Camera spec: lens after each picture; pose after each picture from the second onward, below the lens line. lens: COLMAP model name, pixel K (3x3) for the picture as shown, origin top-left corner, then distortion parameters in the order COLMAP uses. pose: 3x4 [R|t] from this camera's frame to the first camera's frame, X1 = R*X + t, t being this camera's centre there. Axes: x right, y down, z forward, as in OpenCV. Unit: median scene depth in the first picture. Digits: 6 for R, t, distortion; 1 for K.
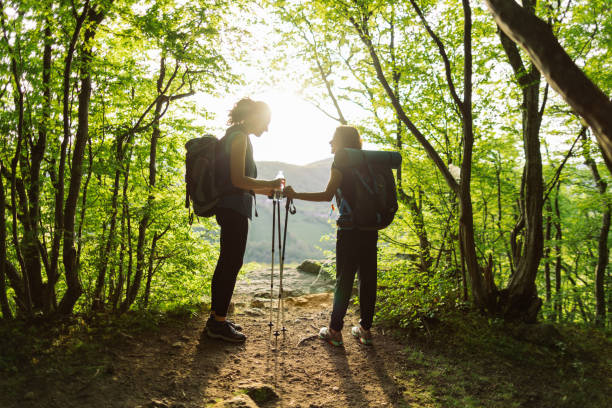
lens RADIAL K [[614.1, 0, 303.9], [0, 614.1, 203.1], [0, 0, 1]] dist [0.006476, 0.033096]
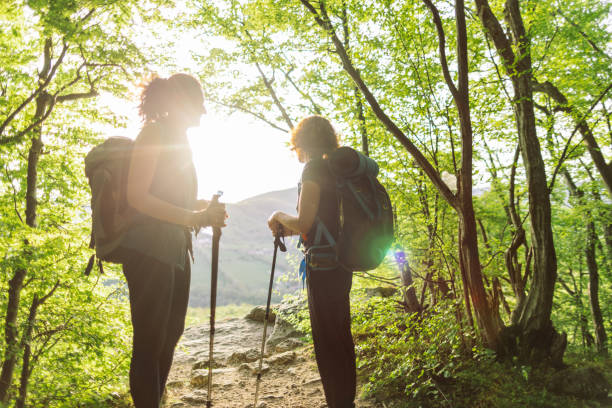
lens RADIAL K [[450.2, 0, 306.0], [0, 450.2, 204.0], [0, 0, 1]] dist [0.001187, 0.003006]
pose [[0.980298, -0.055587, 0.189541, -0.044491], [0.071917, 0.994165, -0.080393, 0.011188], [-0.183966, 0.092440, 0.978576, 0.456752]]
